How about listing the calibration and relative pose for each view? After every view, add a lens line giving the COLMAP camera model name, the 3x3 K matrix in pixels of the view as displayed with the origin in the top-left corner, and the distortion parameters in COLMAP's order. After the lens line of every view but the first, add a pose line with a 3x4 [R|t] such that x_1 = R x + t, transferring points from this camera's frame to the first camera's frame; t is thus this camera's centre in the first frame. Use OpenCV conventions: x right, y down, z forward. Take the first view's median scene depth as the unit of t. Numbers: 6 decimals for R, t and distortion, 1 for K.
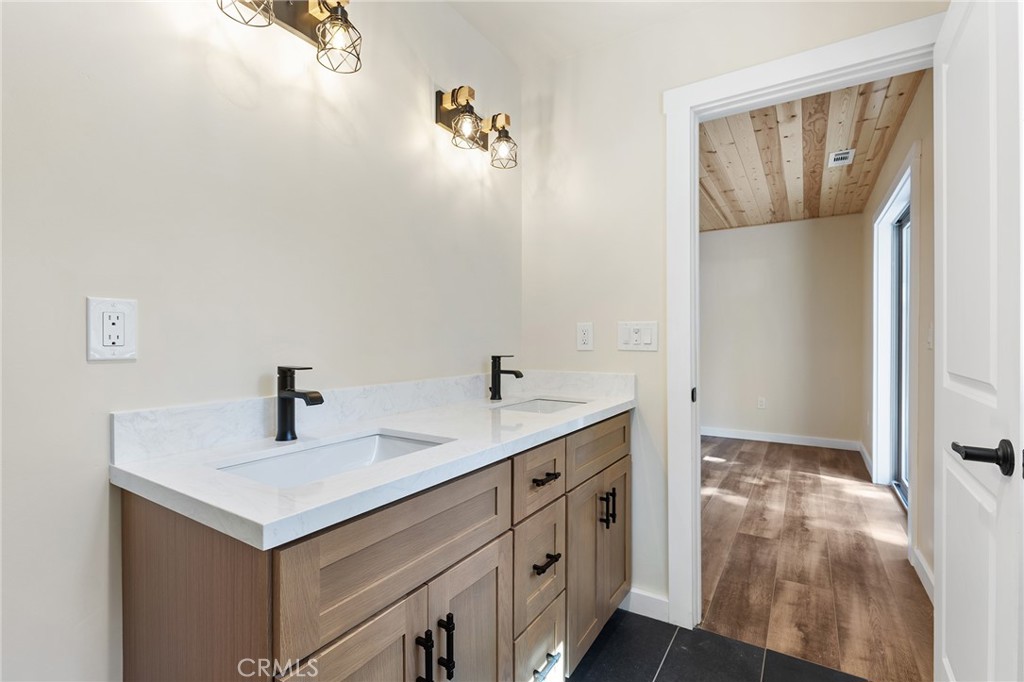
lens RADIAL K [[463.9, 0, 510.2], [0, 463.9, 329.1], [0, 0, 1]] dist [-0.001174, 0.000216]
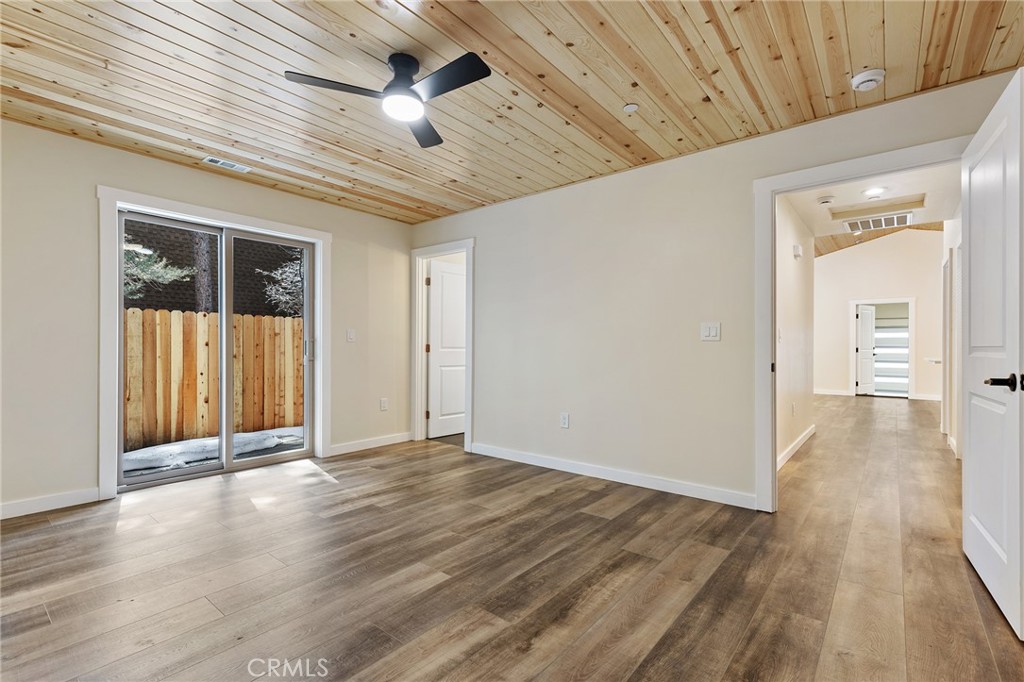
lens RADIAL K [[463.4, 0, 513.3], [0, 463.4, 353.1], [0, 0, 1]] dist [0.000826, 0.000170]
pose [[-0.993677, -0.004207, 0.112200, -0.072463], [-0.004385, 0.999989, -0.001341, 0.075846], [-0.112193, -0.001825, -0.993685, 2.338787]]
